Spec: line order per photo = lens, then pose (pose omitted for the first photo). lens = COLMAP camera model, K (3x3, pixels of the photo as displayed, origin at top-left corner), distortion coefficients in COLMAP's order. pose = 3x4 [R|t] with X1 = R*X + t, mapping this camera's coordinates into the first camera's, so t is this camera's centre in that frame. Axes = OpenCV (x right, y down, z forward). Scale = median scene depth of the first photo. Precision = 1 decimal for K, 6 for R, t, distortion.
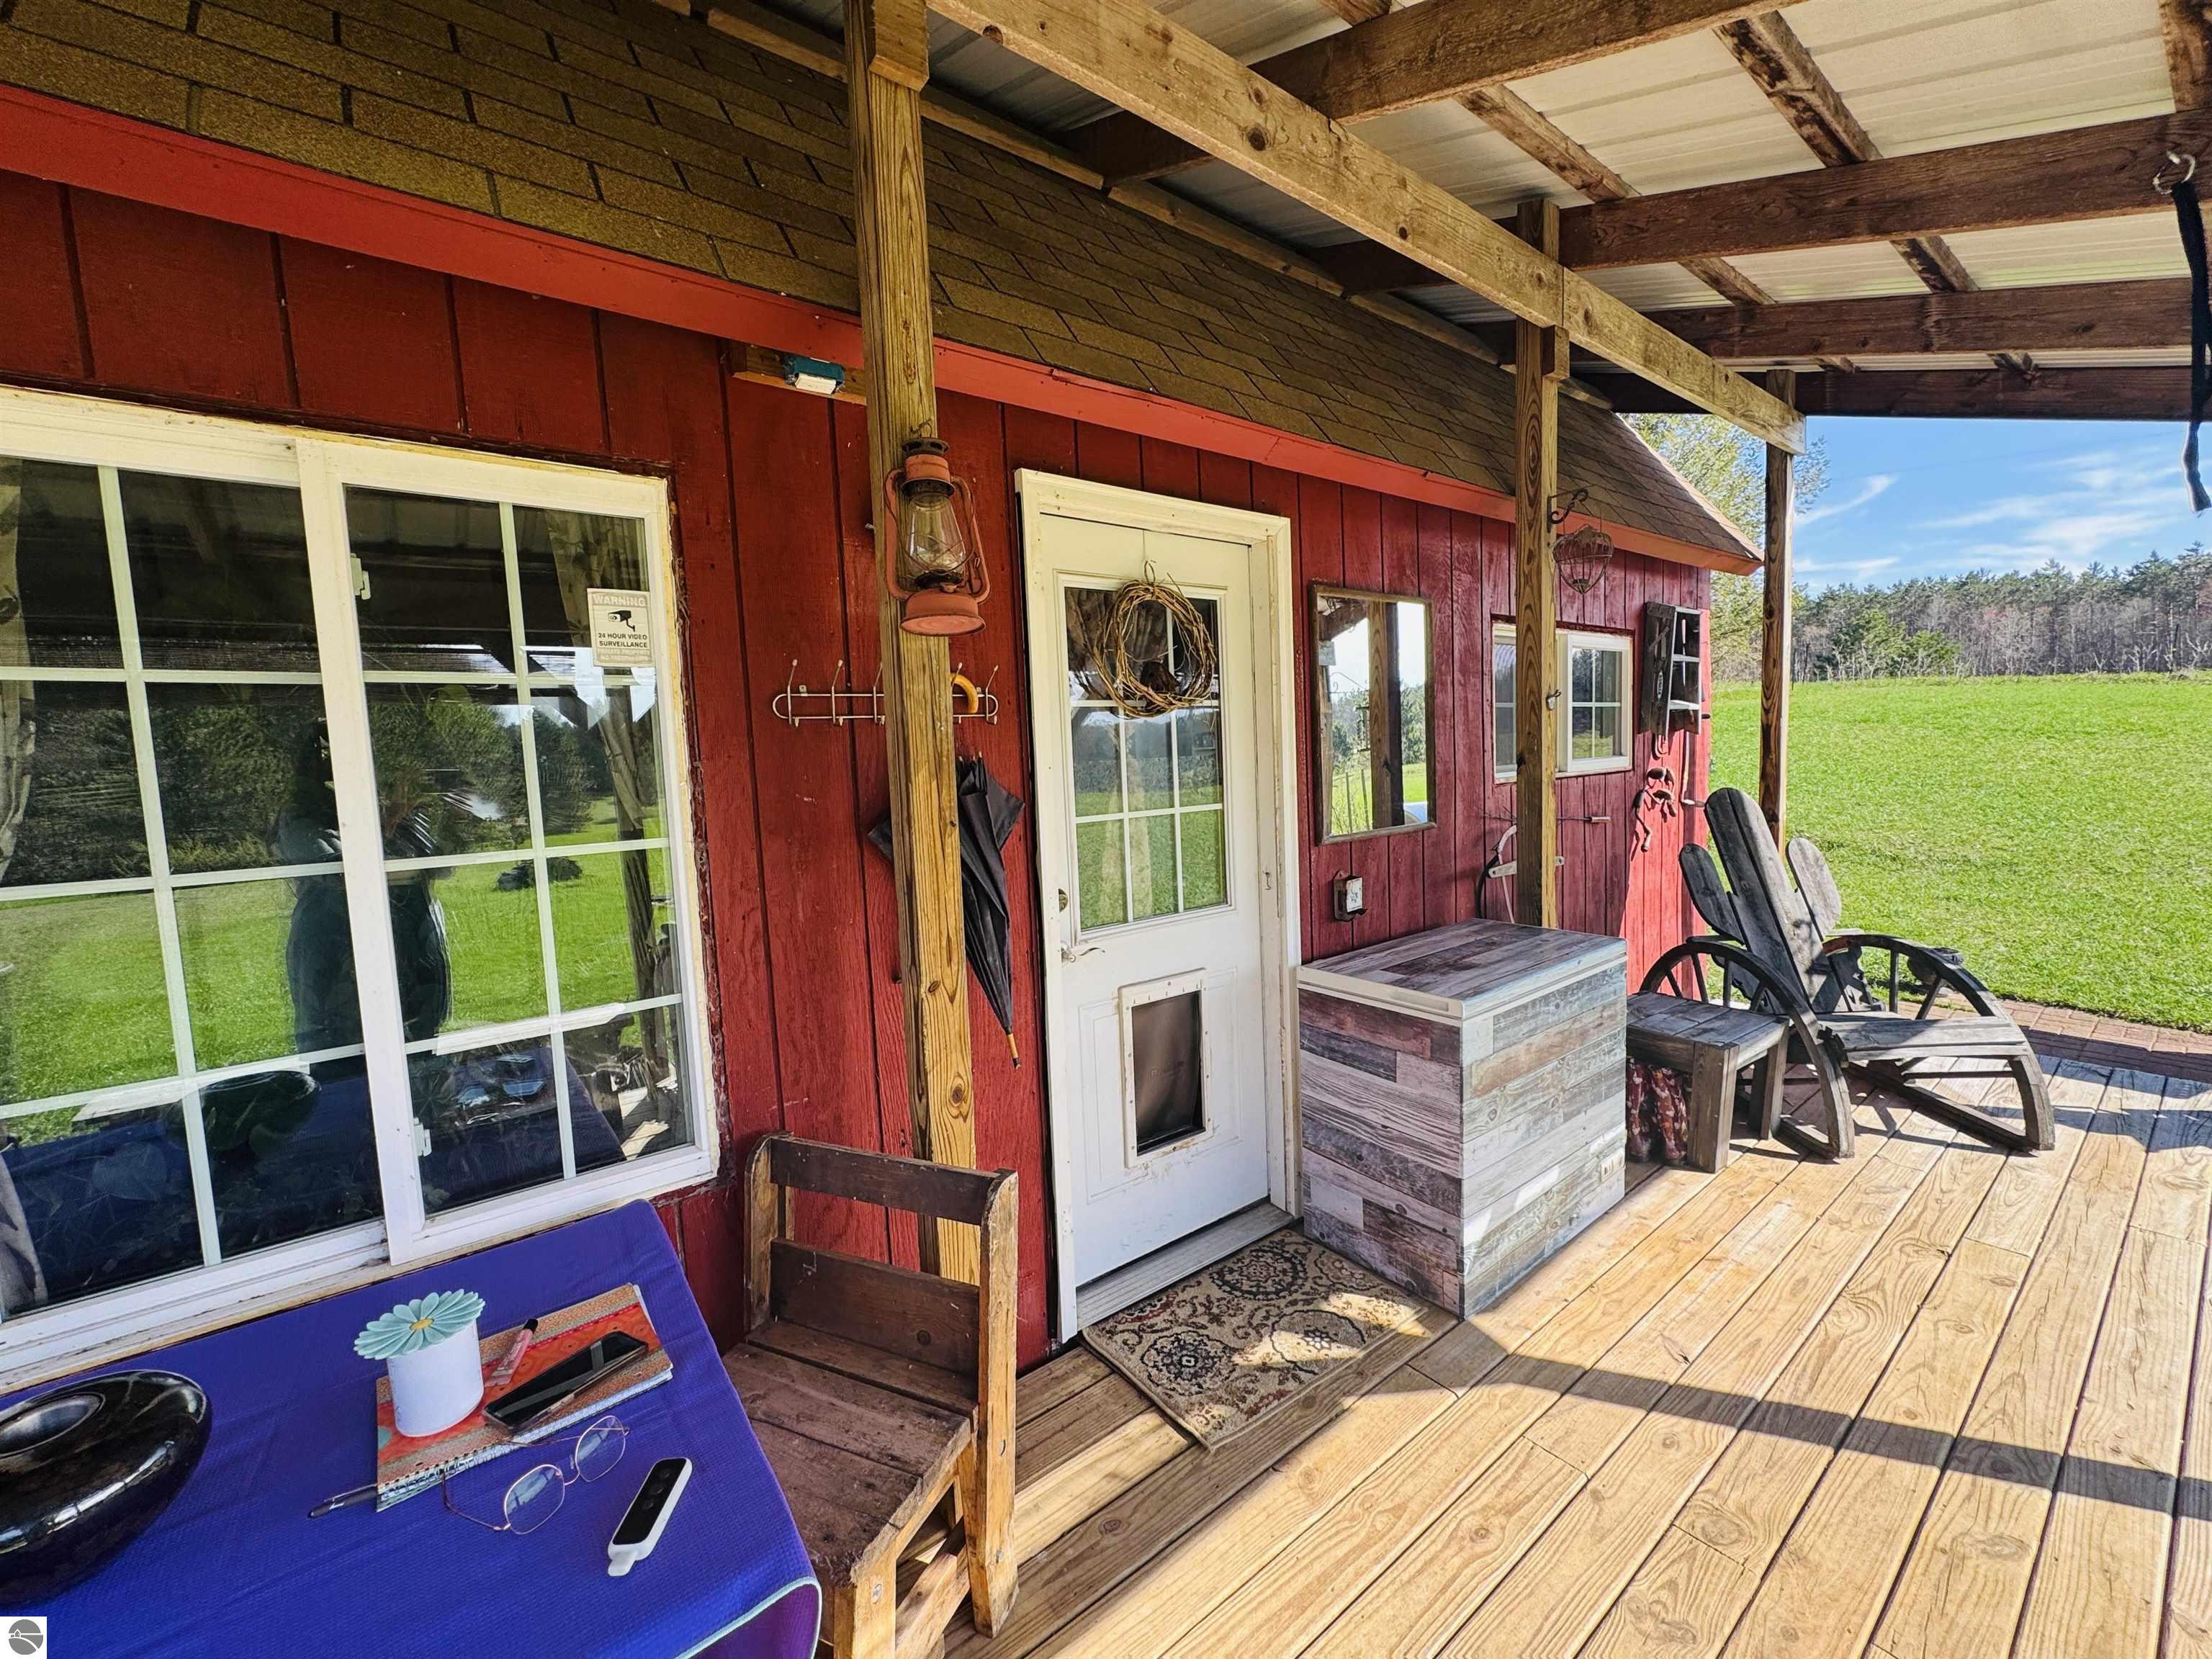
lens RADIAL K [[884.2, 0, 1074.2], [0, 884.2, 832.6], [0, 0, 1]] dist [-0.004469, 0.000568]
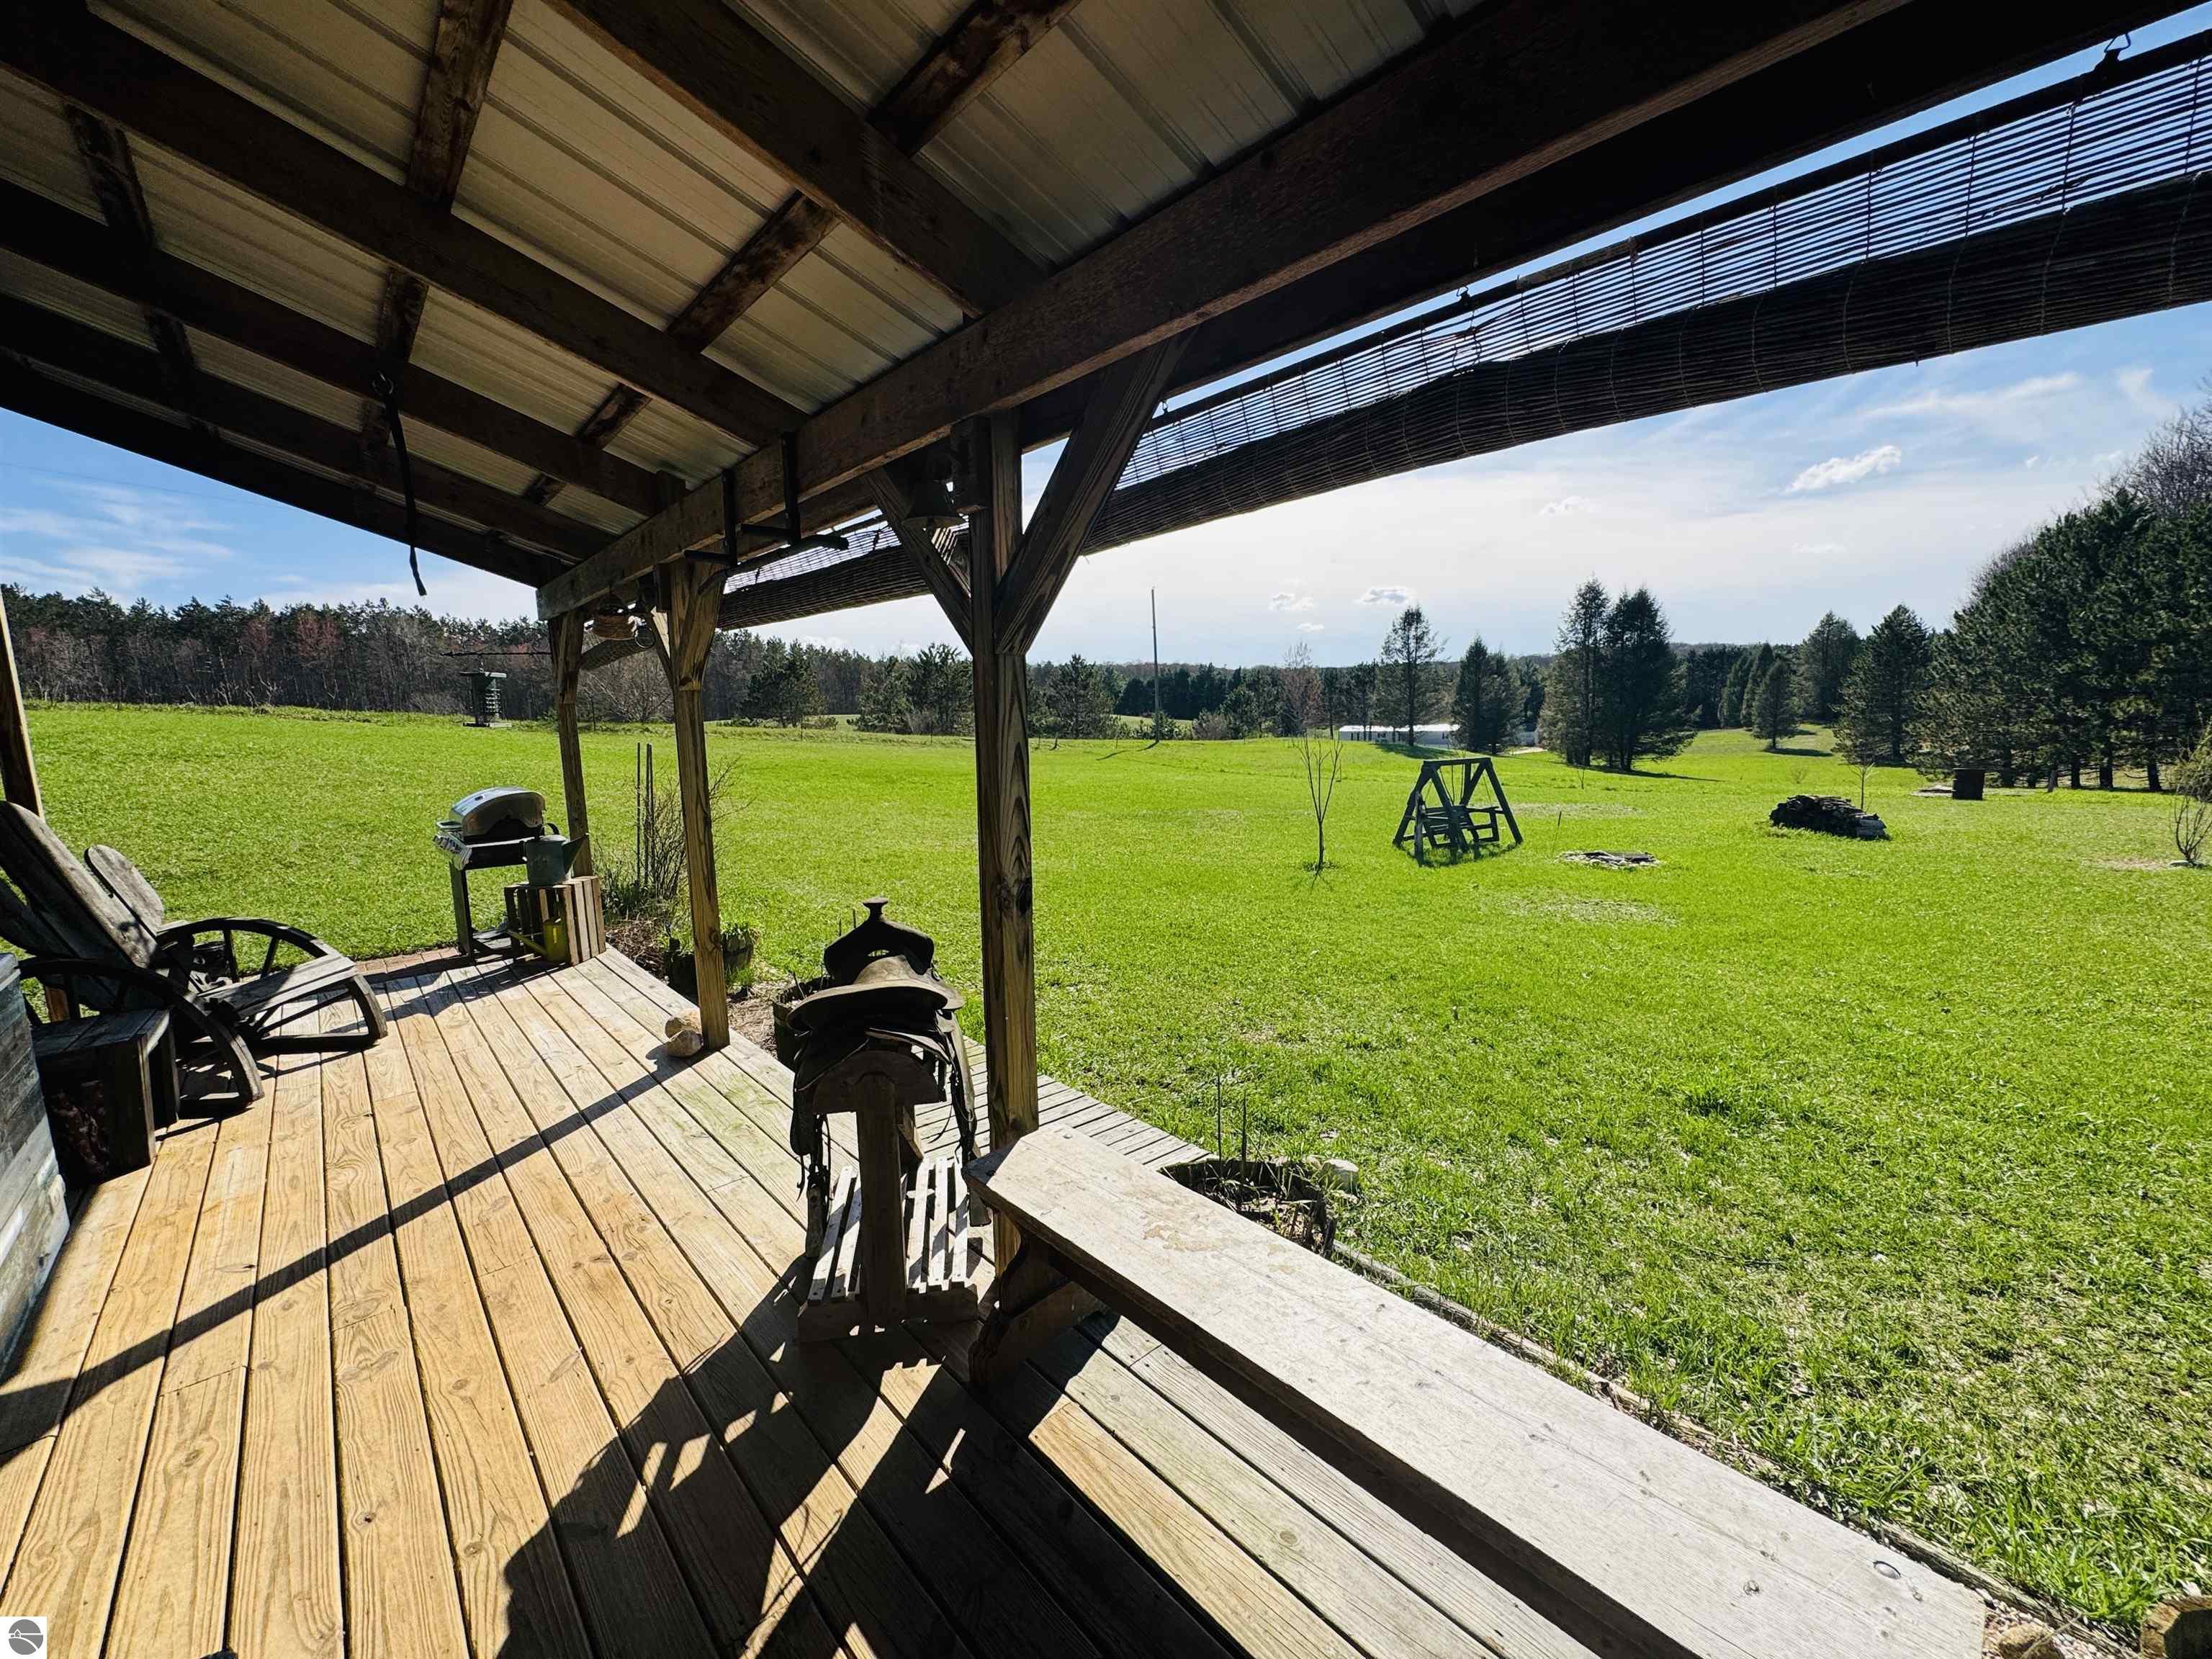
lens RADIAL K [[884.2, 0, 1114.2], [0, 884.2, 826.9], [0, 0, 1]] dist [-0.004469, 0.000568]
pose [[-0.093990, -0.086382, 0.991819, -0.404217], [0.125080, 0.987310, 0.097843, 0.050326], [-0.987685, 0.133252, -0.081992, -0.073229]]
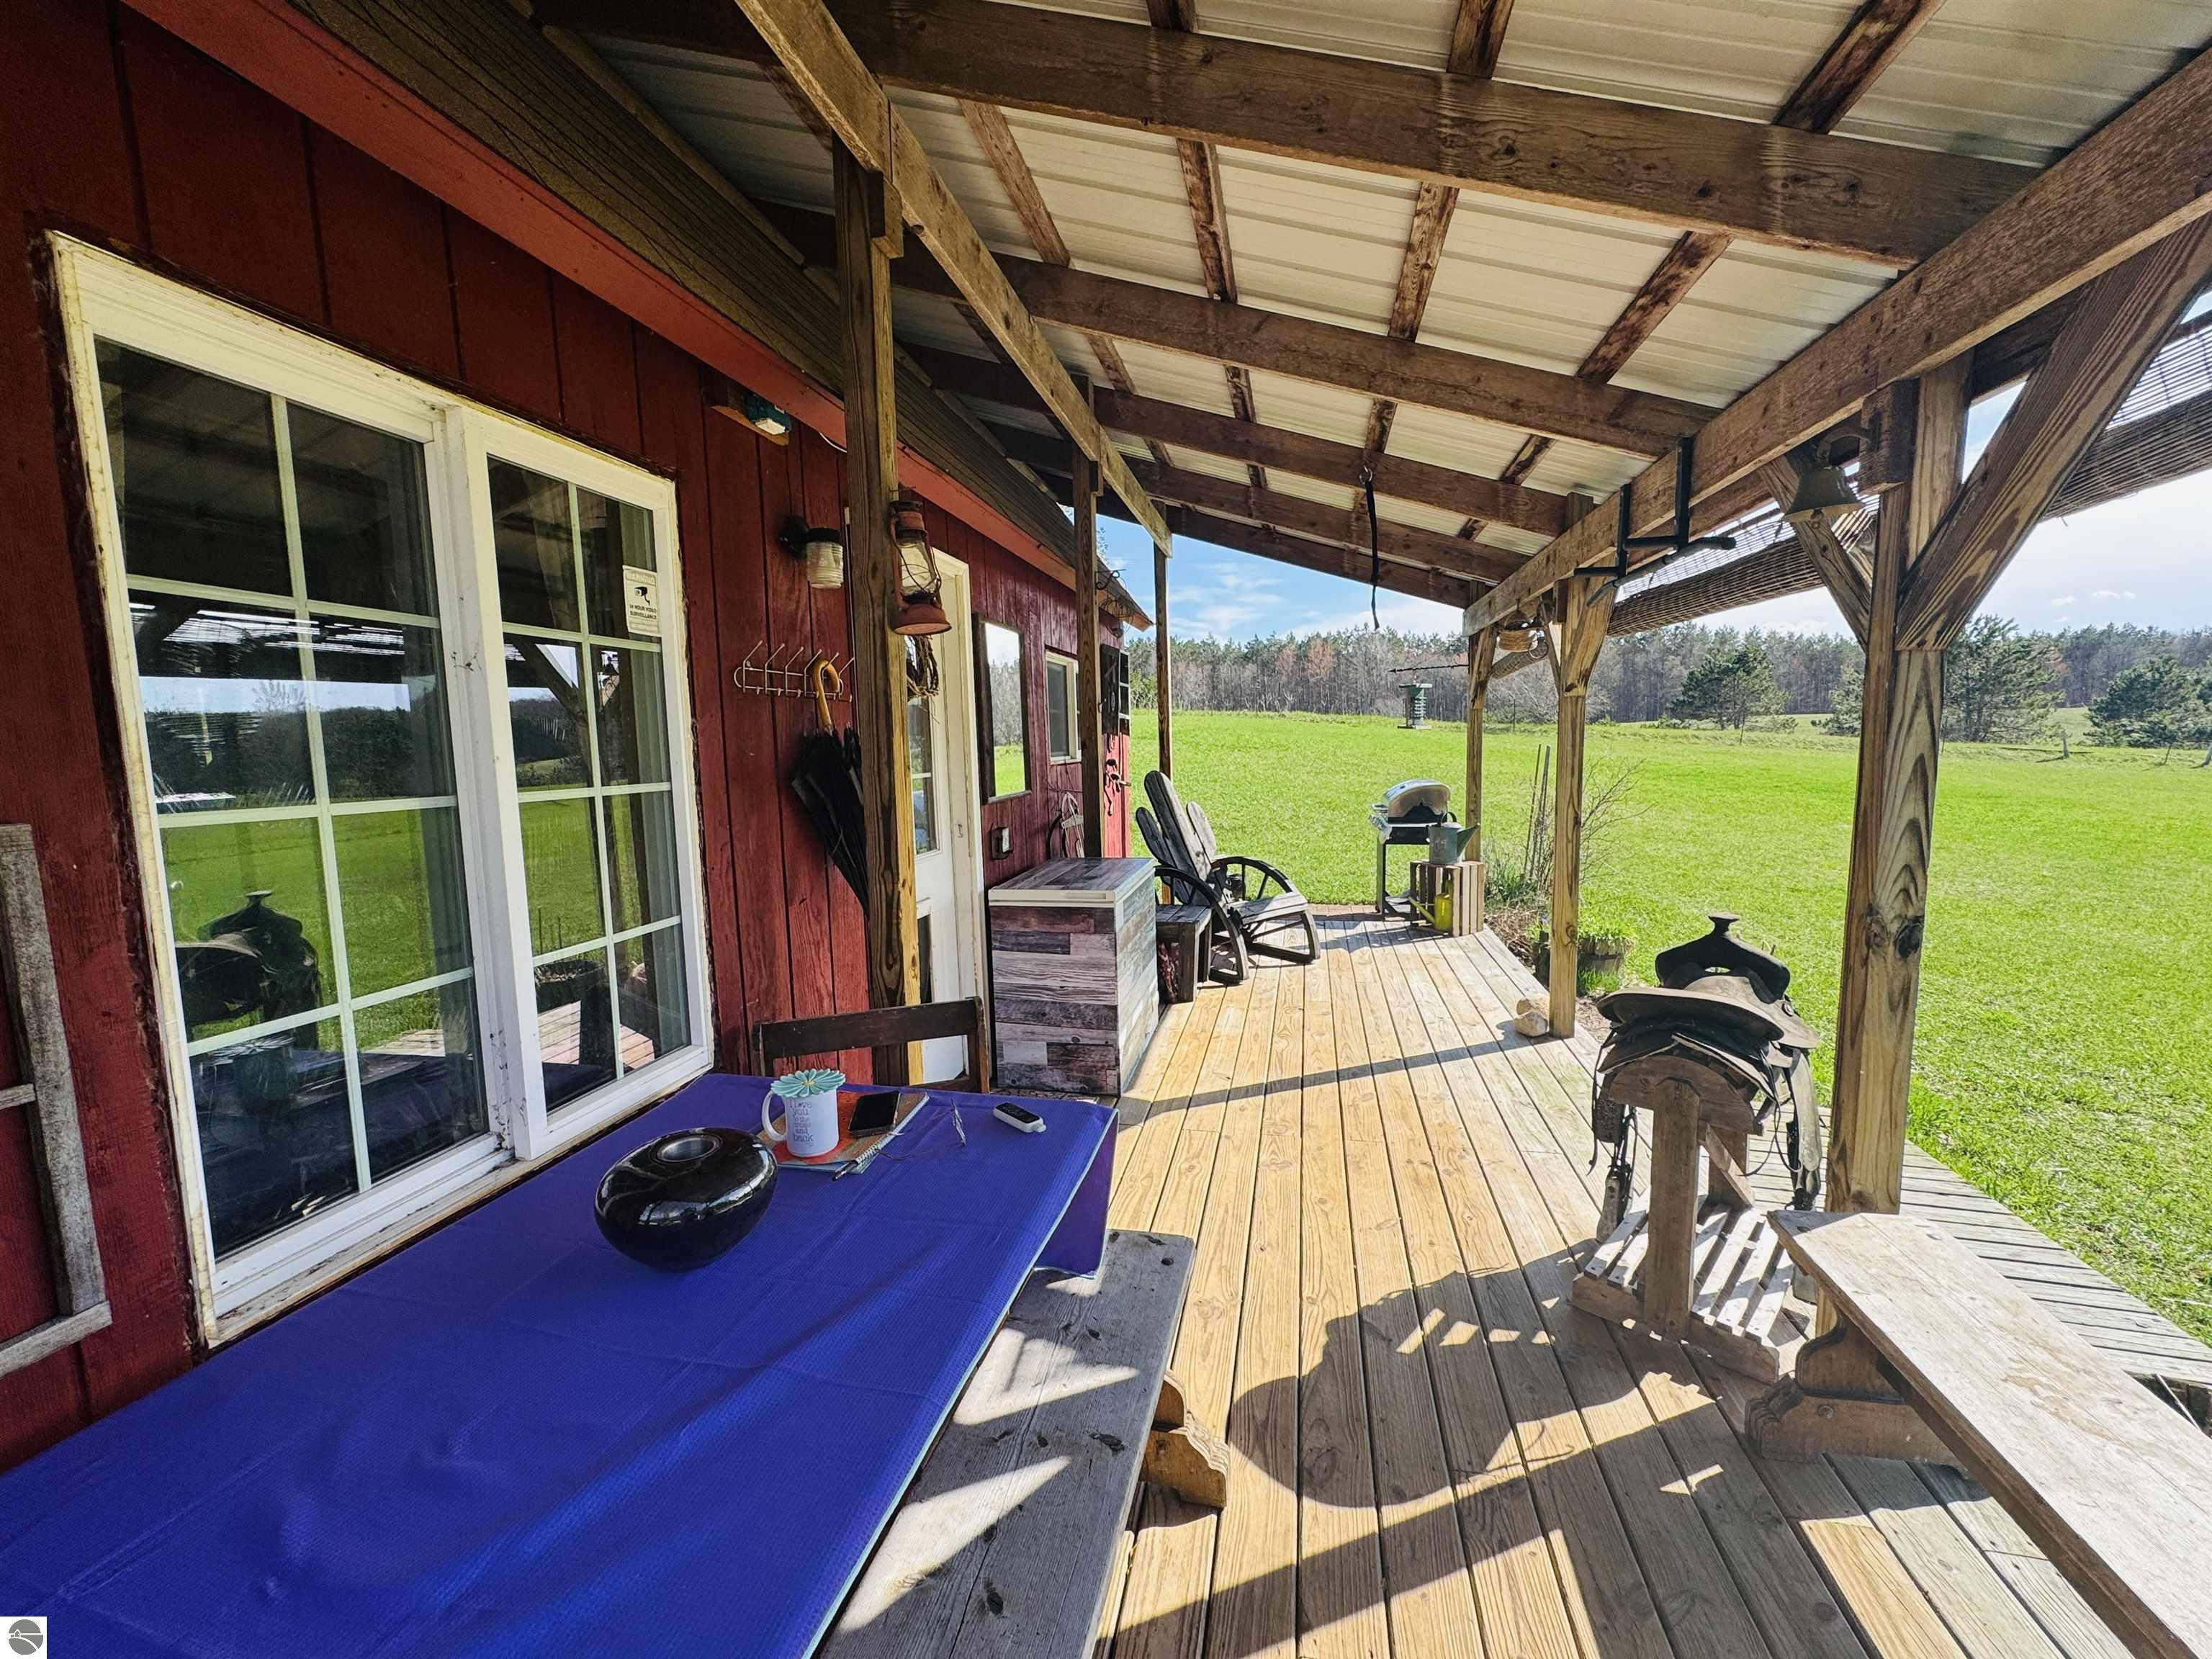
lens RADIAL K [[884.2, 0, 1093.6], [0, 884.2, 829.0], [0, 0, 1]] dist [-0.004469, 0.000568]
pose [[0.770483, -0.044937, 0.635874, -0.506825], [0.055035, 0.998477, 0.003877, 0.061720], [-0.635080, 0.032008, 0.771783, -0.173836]]
